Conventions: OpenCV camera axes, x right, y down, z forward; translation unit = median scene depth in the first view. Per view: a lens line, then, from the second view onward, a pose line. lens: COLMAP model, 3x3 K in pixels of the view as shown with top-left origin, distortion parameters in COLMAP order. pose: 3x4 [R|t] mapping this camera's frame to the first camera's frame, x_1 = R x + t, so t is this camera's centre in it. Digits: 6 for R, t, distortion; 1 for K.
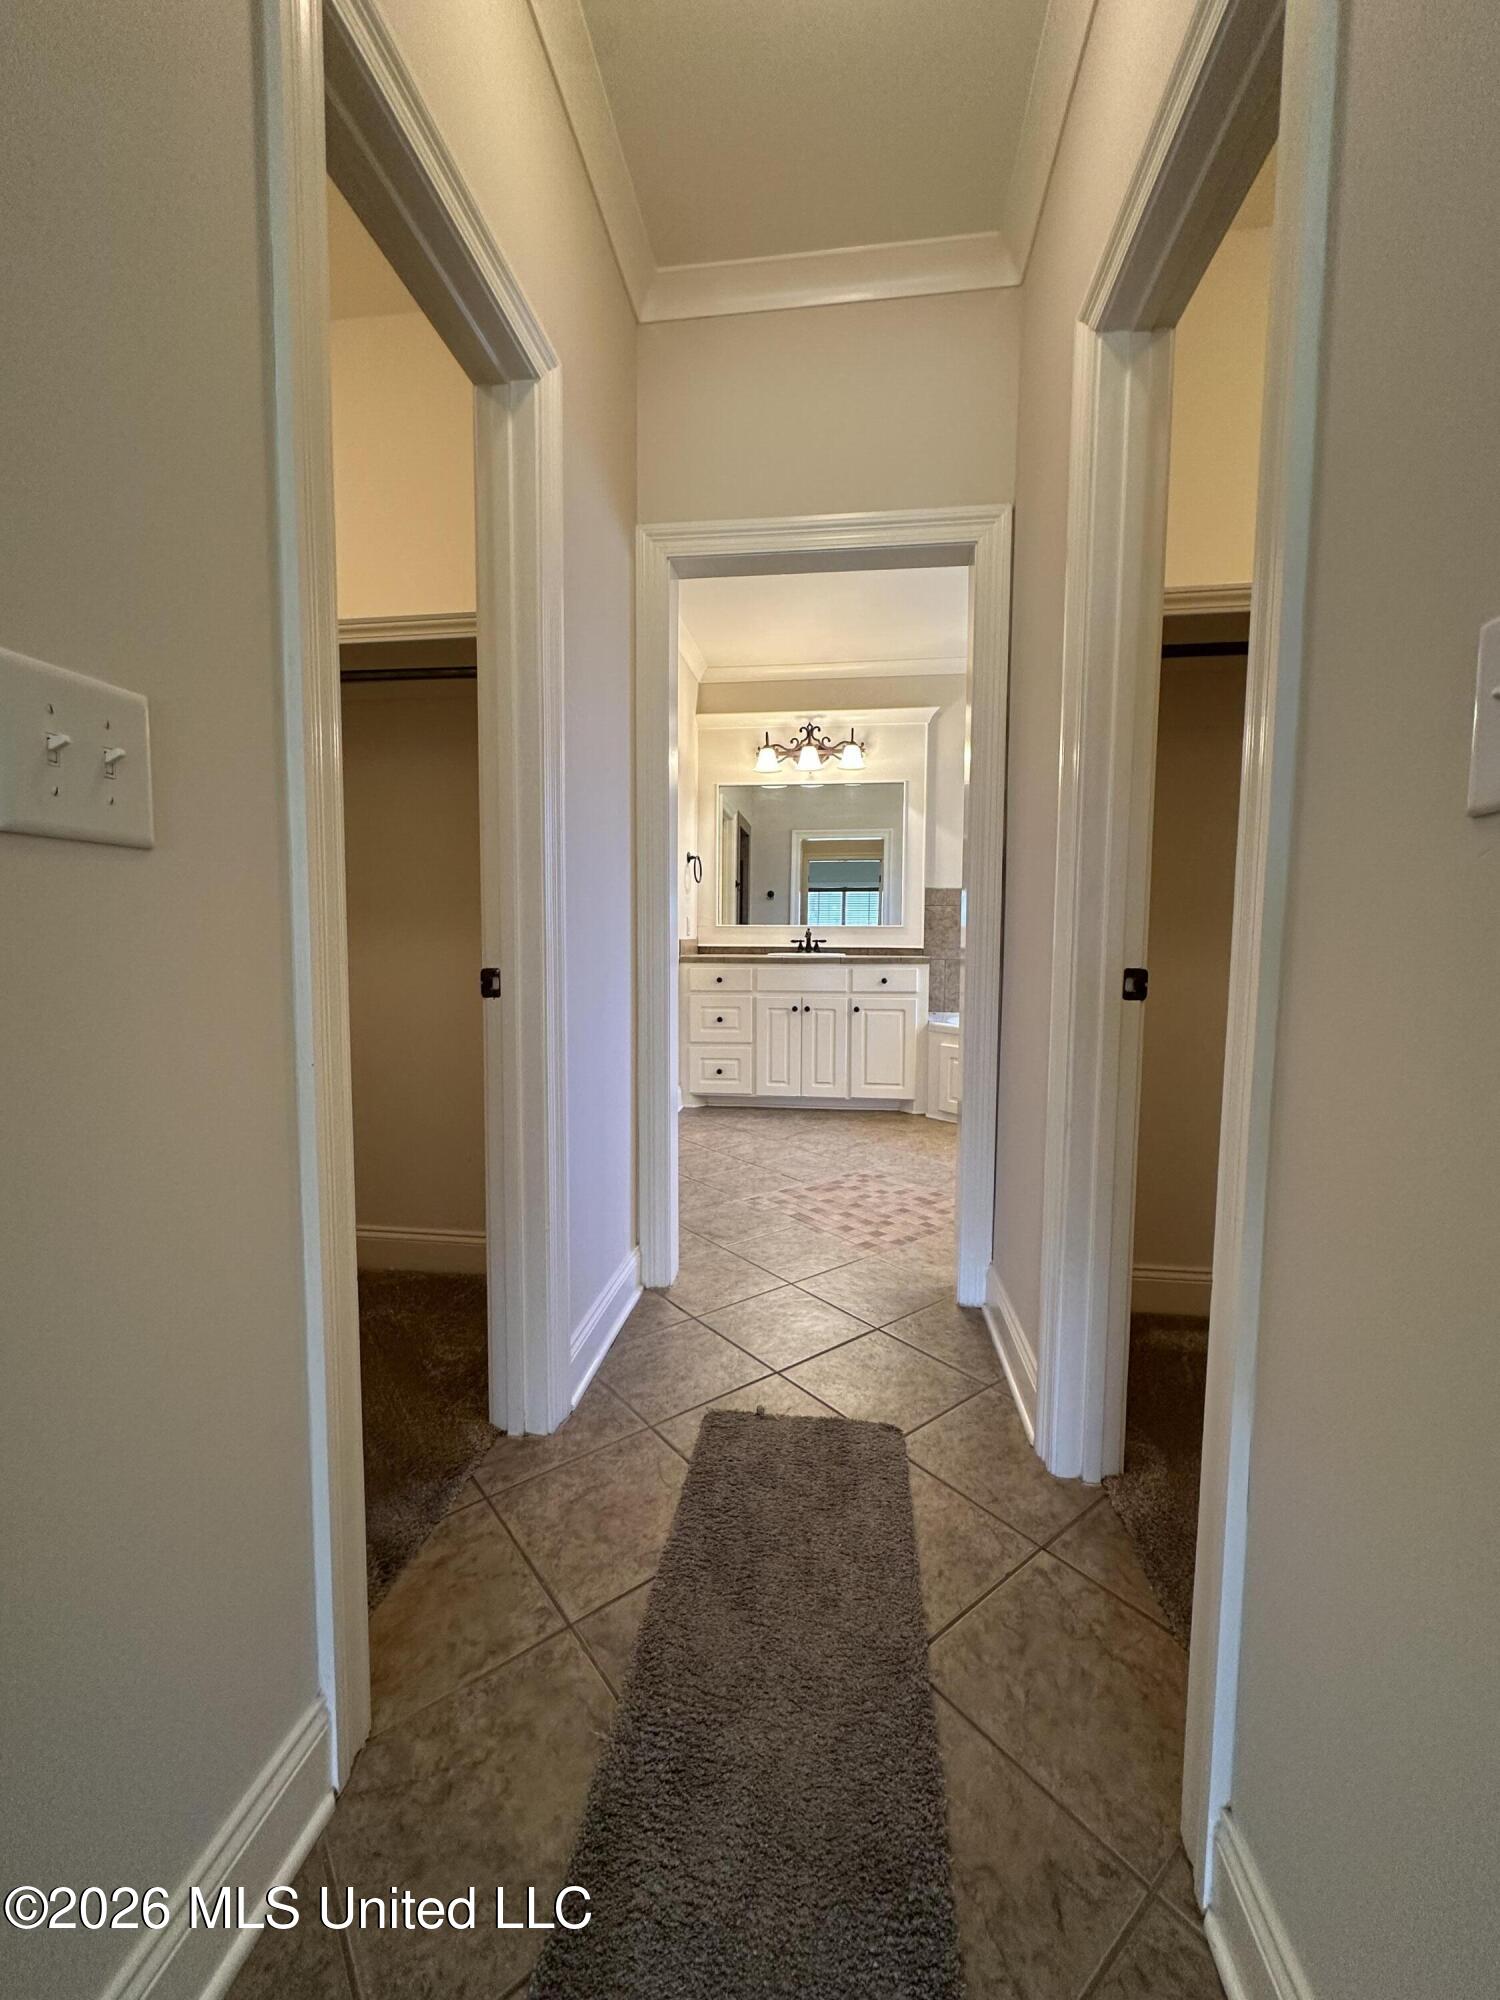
lens RADIAL K [[802.0, 0, 746.4], [0, 802.0, 996.0], [0, 0, 1]] dist [-0.002176, 0.001054]
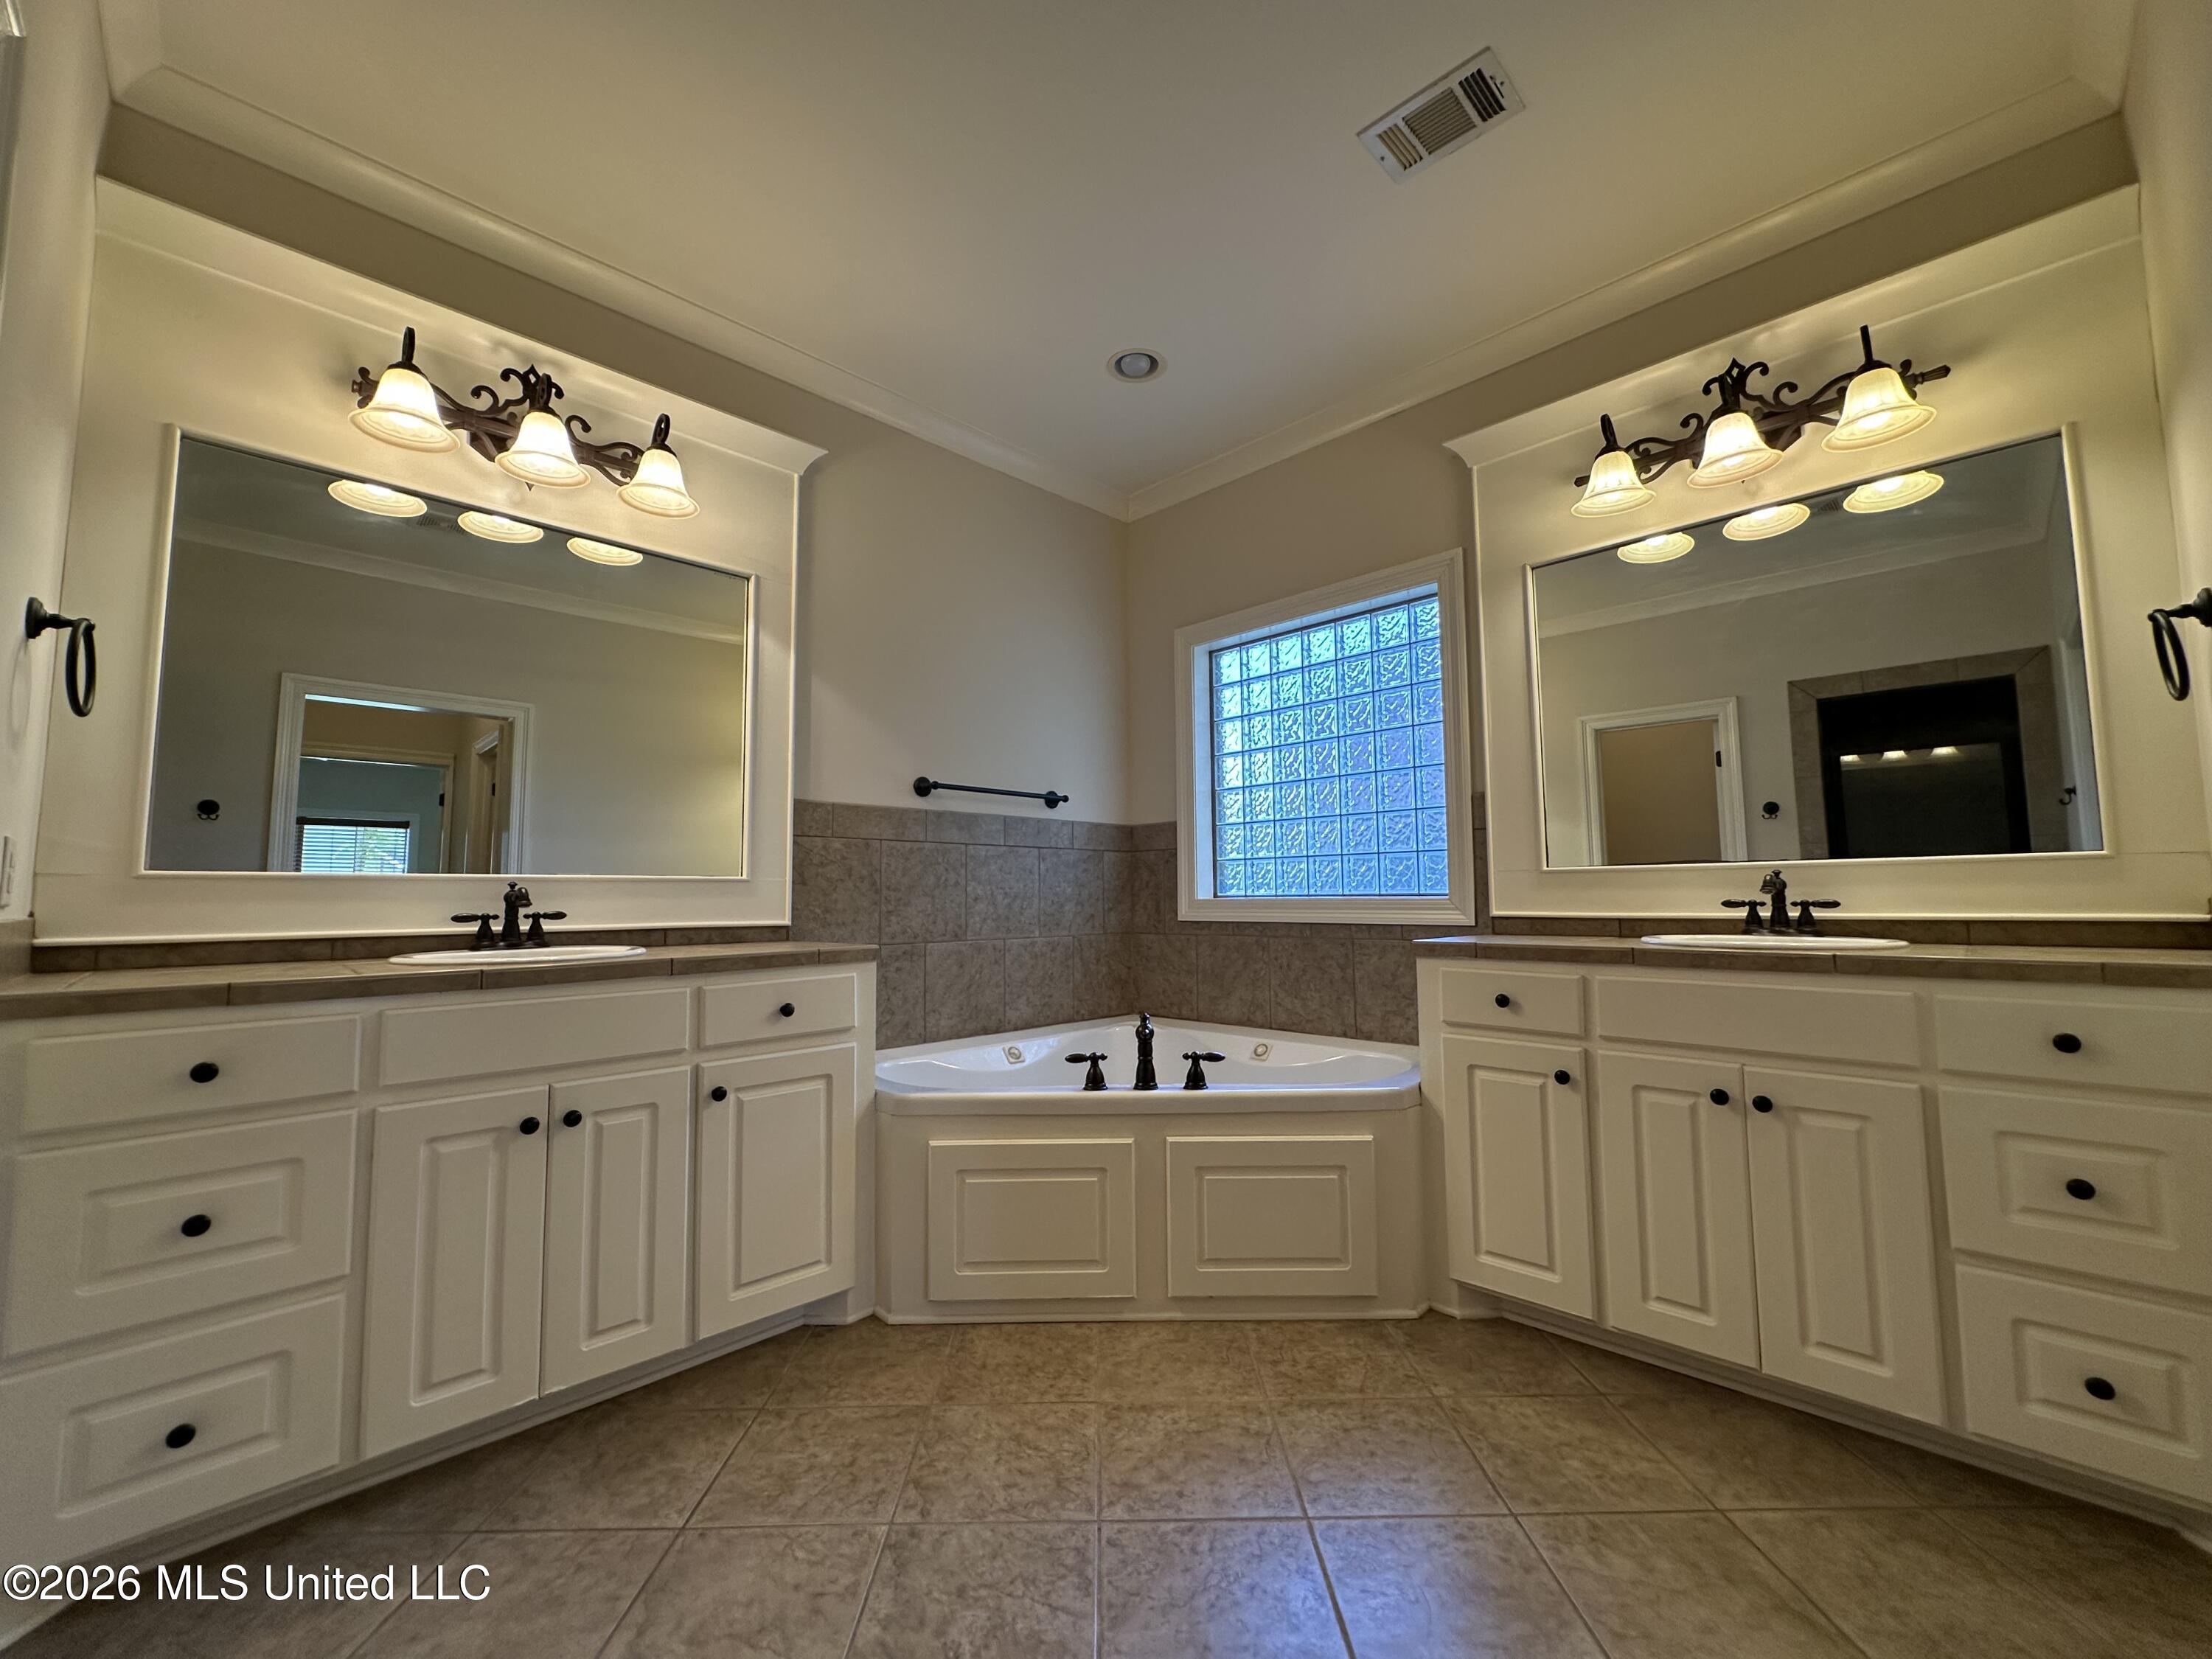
lens RADIAL K [[887.0, 0, 1103.8], [0, 887.0, 830.6], [0, 0, 1]] dist [-0.002176, 0.001054]
pose [[0.619477, 0.048798, 0.783497, -0.082087], [0.074577, 0.989894, -0.120618, -0.041225], [-0.781465, 0.133151, 0.609577, 0.570971]]
